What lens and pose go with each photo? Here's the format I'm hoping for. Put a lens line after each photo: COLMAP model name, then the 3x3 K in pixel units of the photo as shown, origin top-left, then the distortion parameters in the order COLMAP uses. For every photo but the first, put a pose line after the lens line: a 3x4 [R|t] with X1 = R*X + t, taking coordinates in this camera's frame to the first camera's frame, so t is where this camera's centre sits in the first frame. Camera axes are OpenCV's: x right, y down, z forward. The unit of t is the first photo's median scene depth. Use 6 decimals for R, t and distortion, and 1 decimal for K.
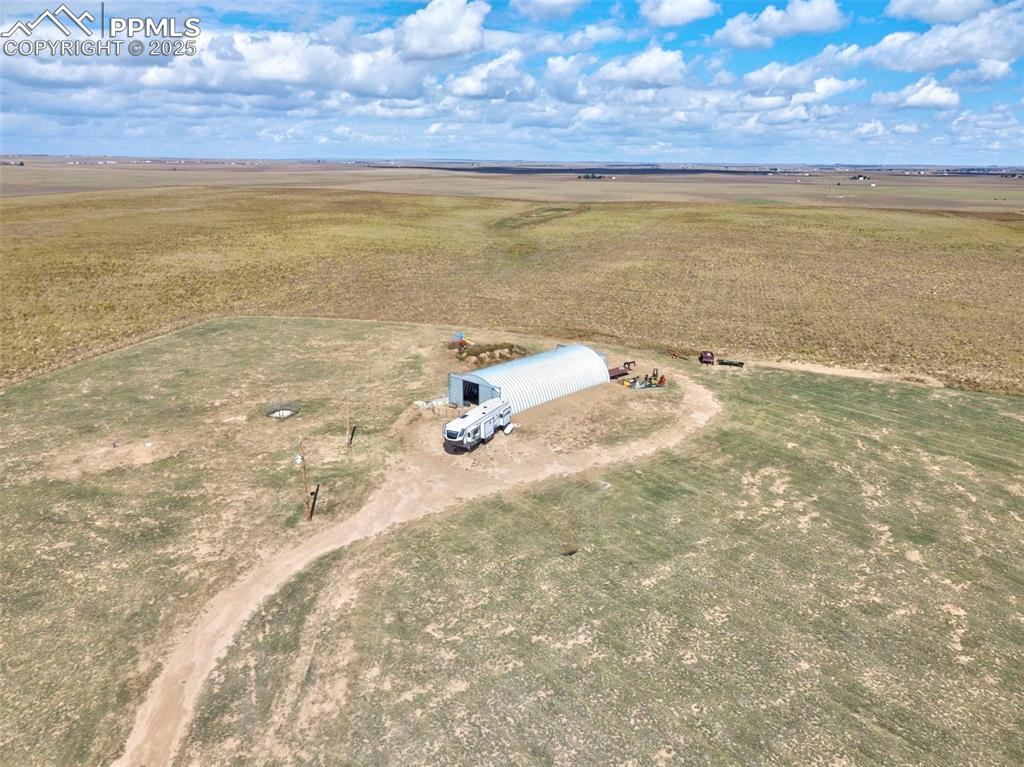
lens RADIAL K [[735.1, 0, 495.5], [0, 735.1, 386.8], [0, 0, 1]] dist [0.045980, -0.029992]
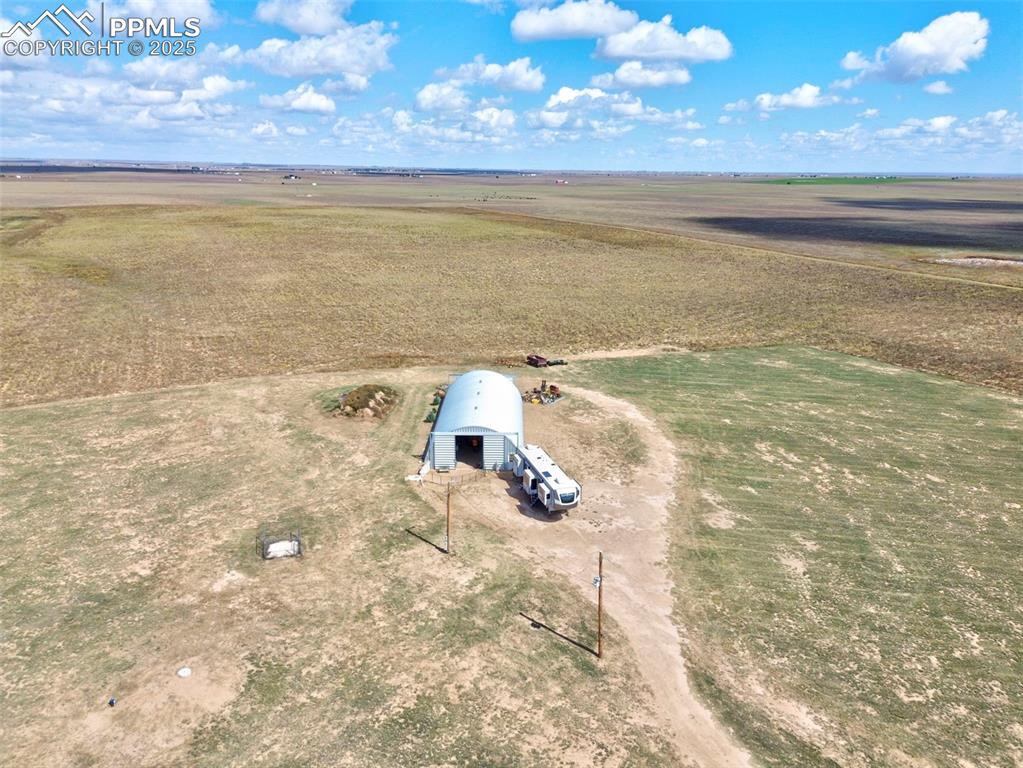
lens RADIAL K [[755.3, 0, 504.5], [0, 755.3, 383.8], [0, 0, 1]] dist [0.055260, -0.047280]
pose [[0.726611, -0.190232, 0.660188, -0.479229], [0.196019, 0.978365, 0.066173, -0.096480], [-0.658492, 0.081328, 0.748180, 0.292673]]
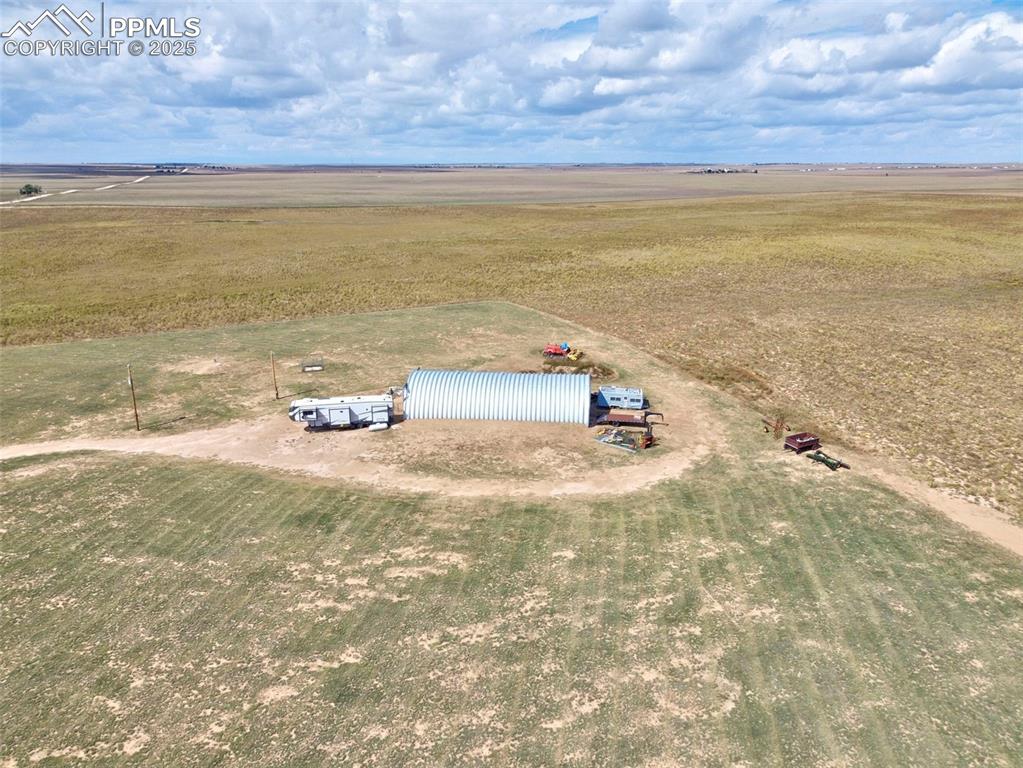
lens RADIAL K [[734.4, 0, 504.5], [0, 734.4, 392.6], [0, 0, 1]] dist [0.045980, -0.029992]
pose [[0.606015, 0.224889, -0.763001, 0.695112], [-0.225800, 0.968381, 0.106081, -0.104152], [0.762732, 0.107999, 0.637633, 0.405239]]
